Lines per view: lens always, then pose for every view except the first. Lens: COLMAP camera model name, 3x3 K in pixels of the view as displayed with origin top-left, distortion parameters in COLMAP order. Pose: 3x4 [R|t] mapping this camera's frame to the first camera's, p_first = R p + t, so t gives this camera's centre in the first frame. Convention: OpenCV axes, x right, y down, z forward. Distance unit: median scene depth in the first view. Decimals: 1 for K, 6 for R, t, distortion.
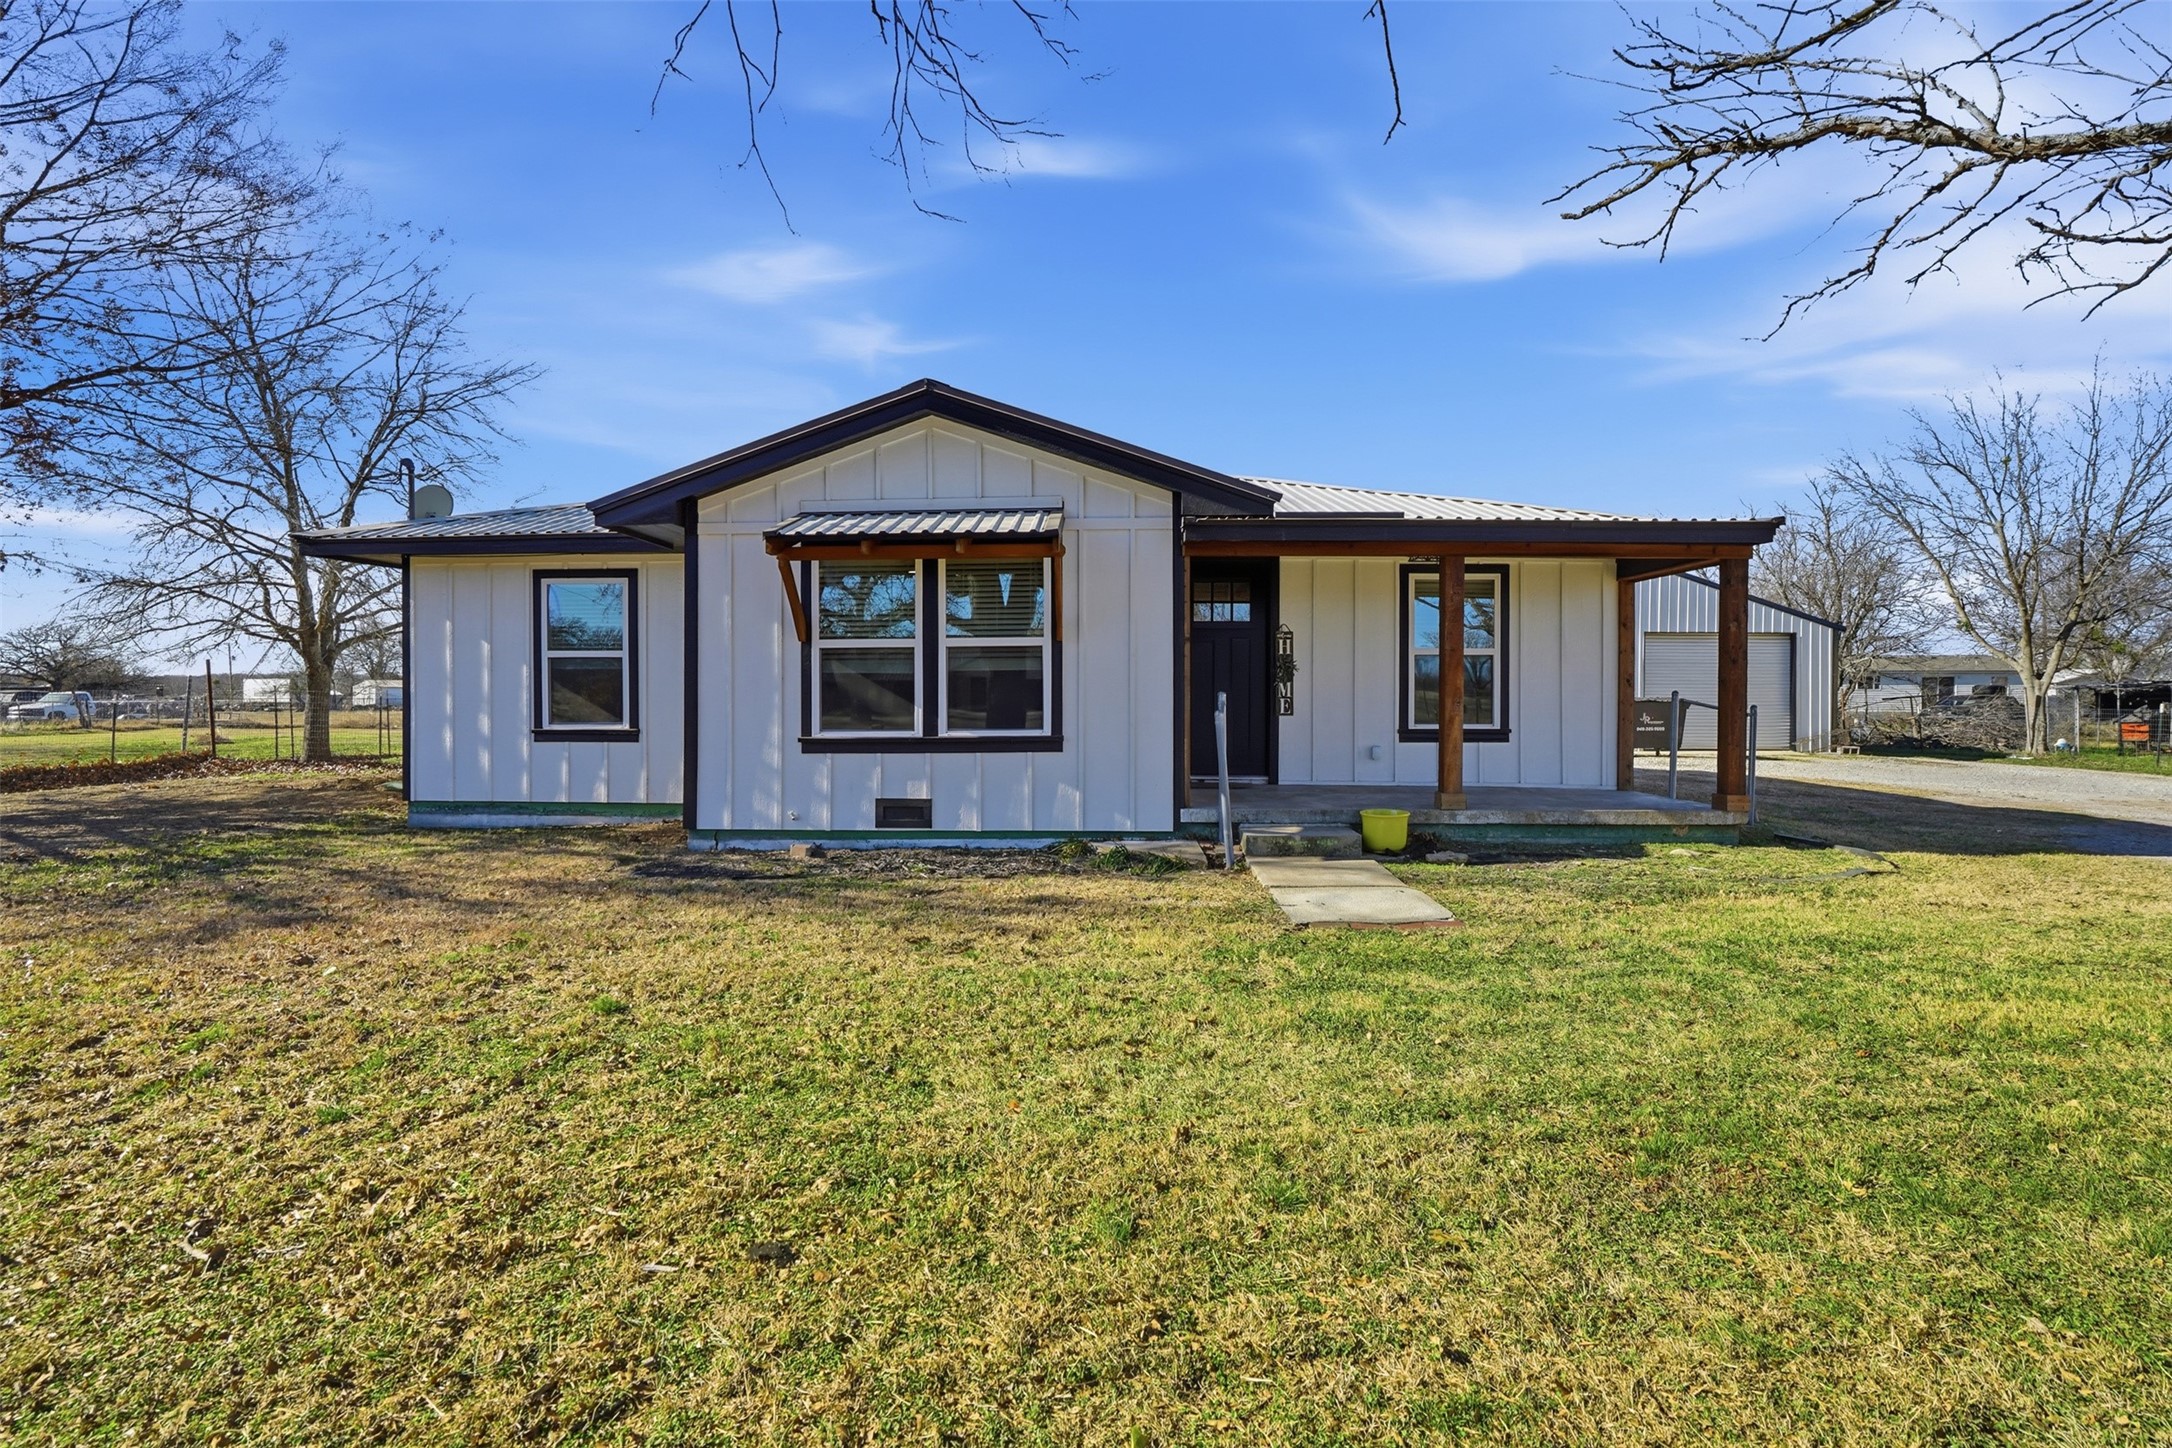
lens RADIAL K [[1016.3, 0, 1082.2], [0, 1016.3, 709.7], [0, 0, 1]] dist [-0.028339, 0.003146]
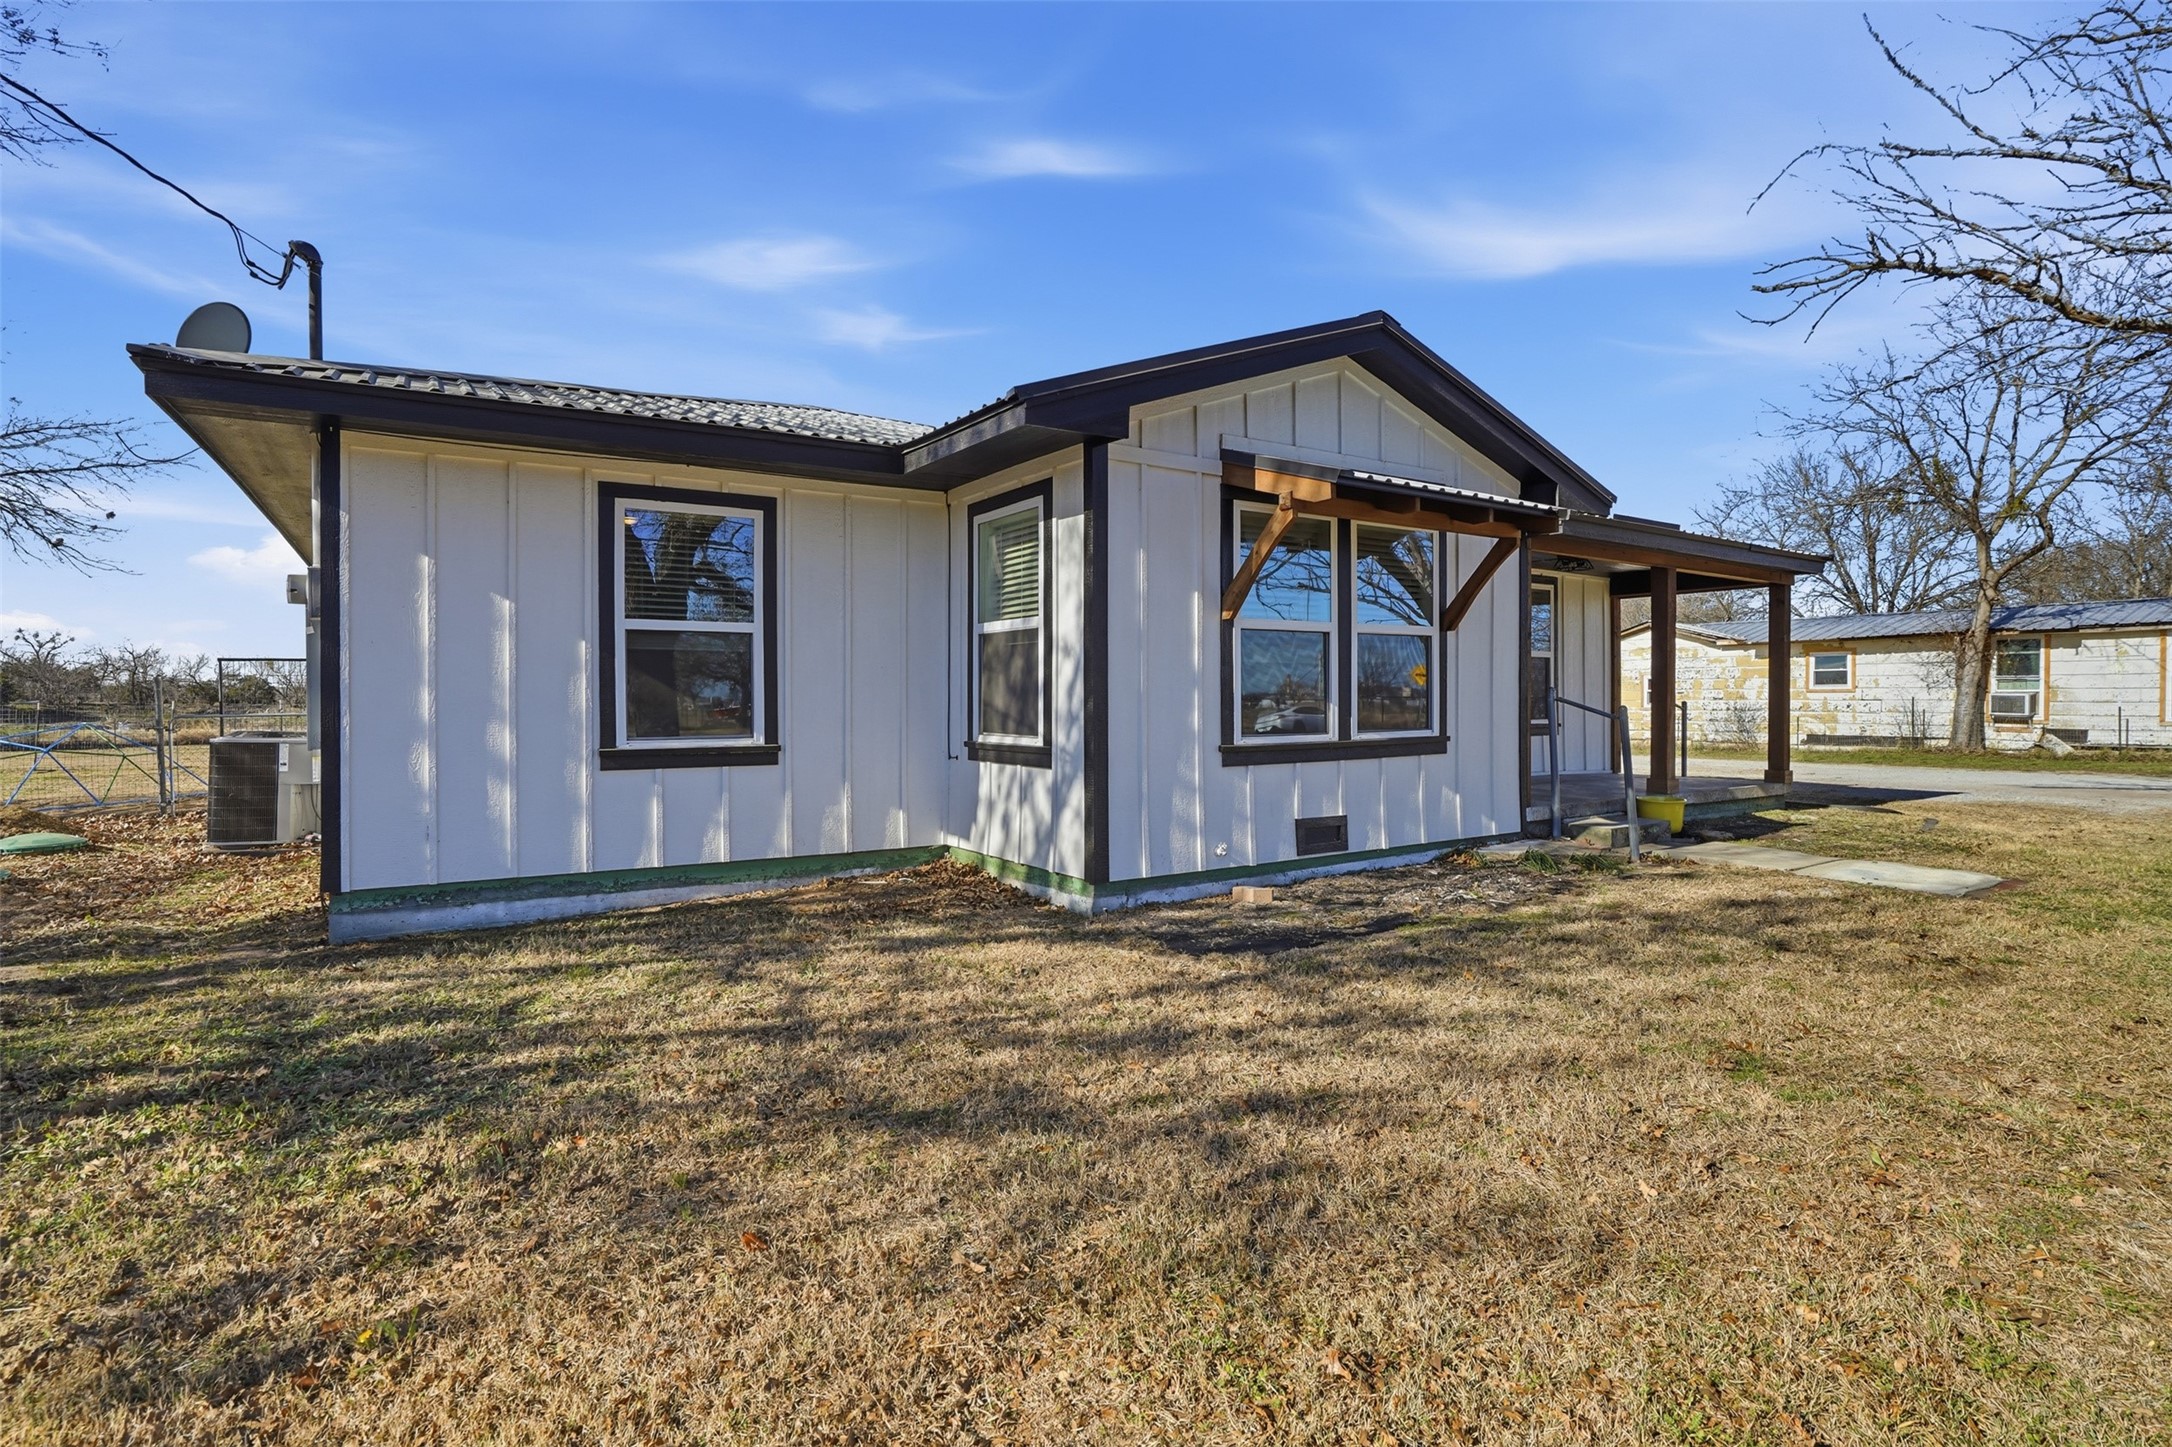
lens RADIAL K [[1016.3, 0, 1082.2], [0, 1016.3, 717.9], [0, 0, 1]] dist [-0.028339, 0.003146]
pose [[0.832954, -0.013498, 0.553177, -0.784830], [0.010212, 0.999907, 0.009022, -0.001816], [-0.553248, -0.001866, 0.833015, 0.425826]]
